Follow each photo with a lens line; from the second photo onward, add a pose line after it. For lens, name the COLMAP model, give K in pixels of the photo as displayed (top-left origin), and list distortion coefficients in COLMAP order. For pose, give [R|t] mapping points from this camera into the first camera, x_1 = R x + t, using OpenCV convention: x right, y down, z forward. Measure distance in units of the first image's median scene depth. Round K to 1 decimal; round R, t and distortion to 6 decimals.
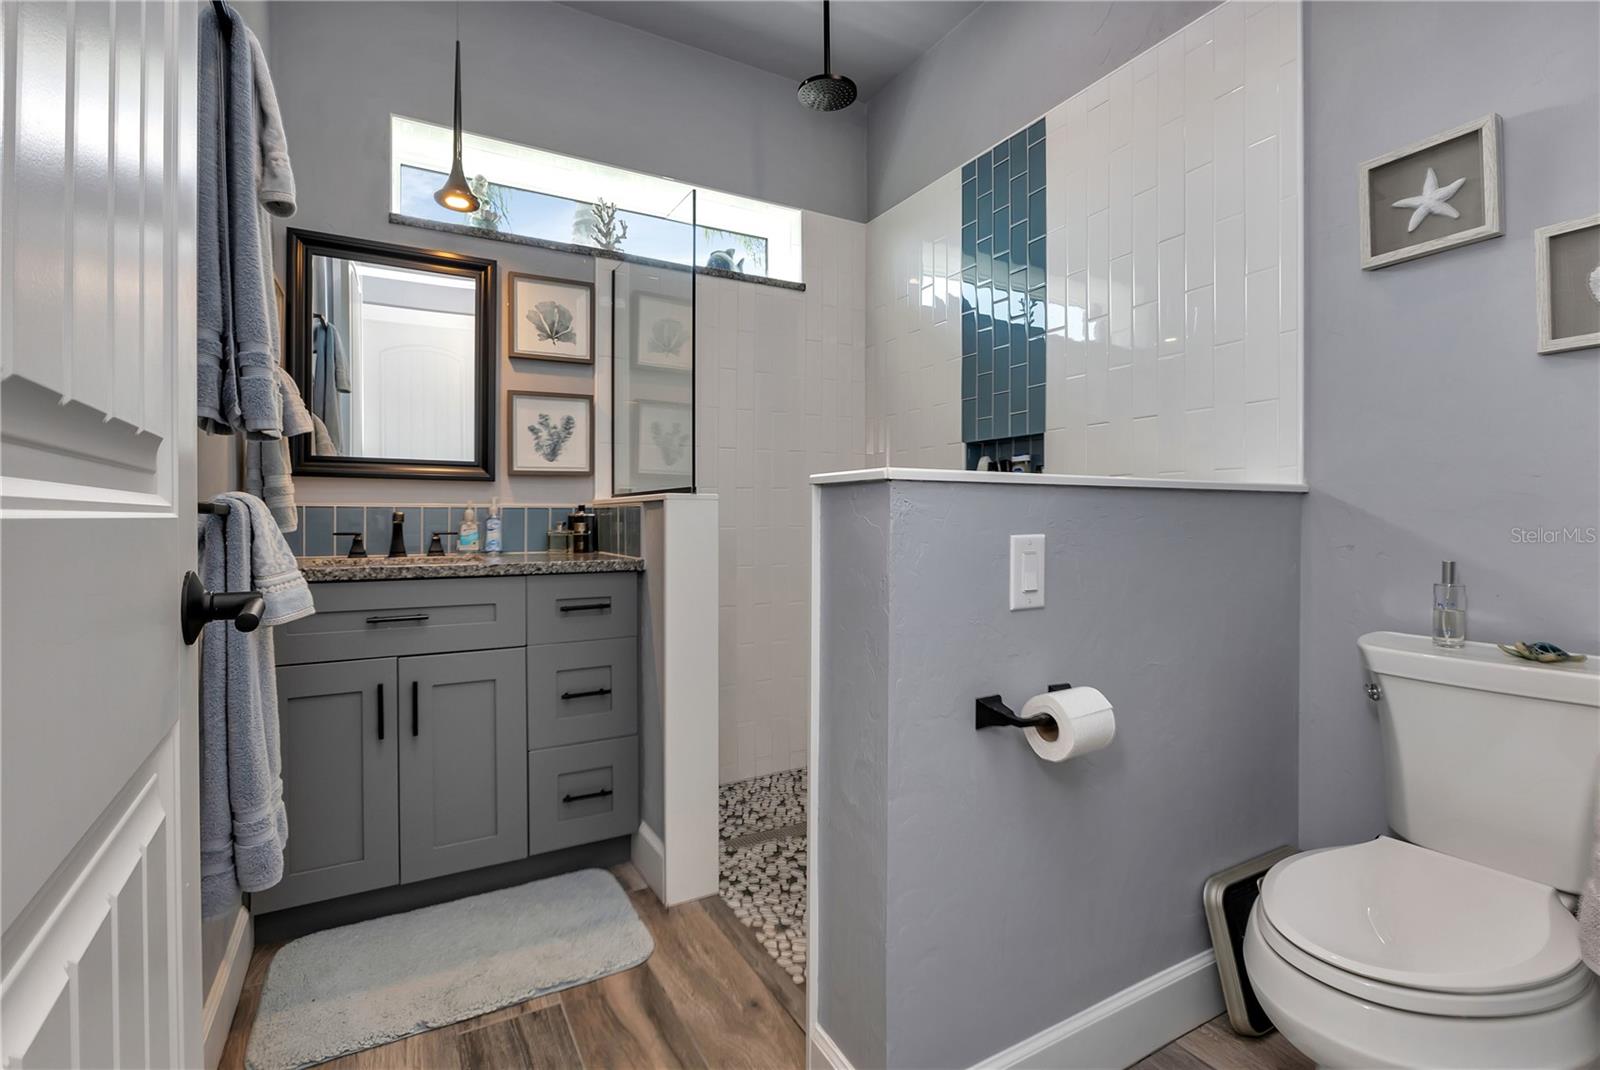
lens RADIAL K [[734.2, 0, 800.0], [0, 734.2, 535.0], [0, 0, 1]] dist [0.010740, -0.000789]
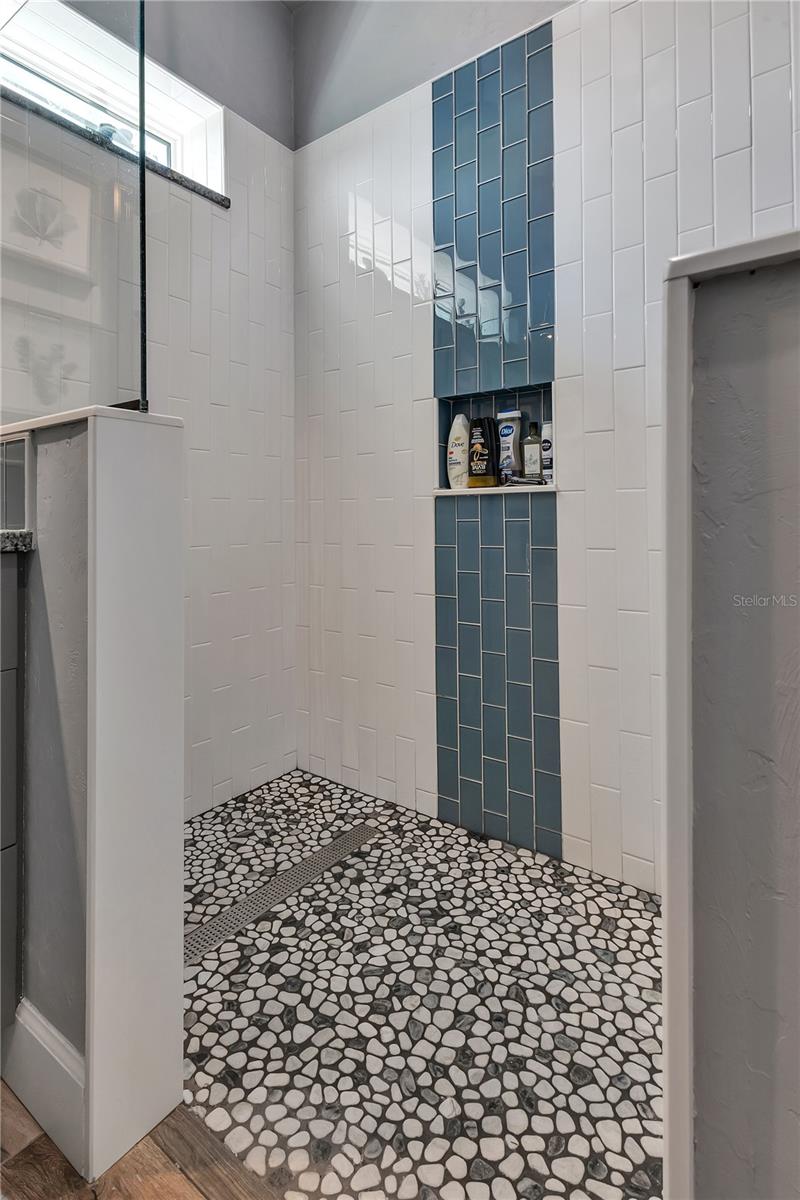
lens RADIAL K [[610.6, 0, 387.4], [0, 610.6, 512.5], [0, 0, 1]] dist [0.018418, 0.000156]
pose [[0.915677, -0.004000, 0.401896, -0.140598], [0.015132, 0.999585, -0.024527, 0.031517], [-0.401631, 0.028540, 0.915357, 0.417341]]
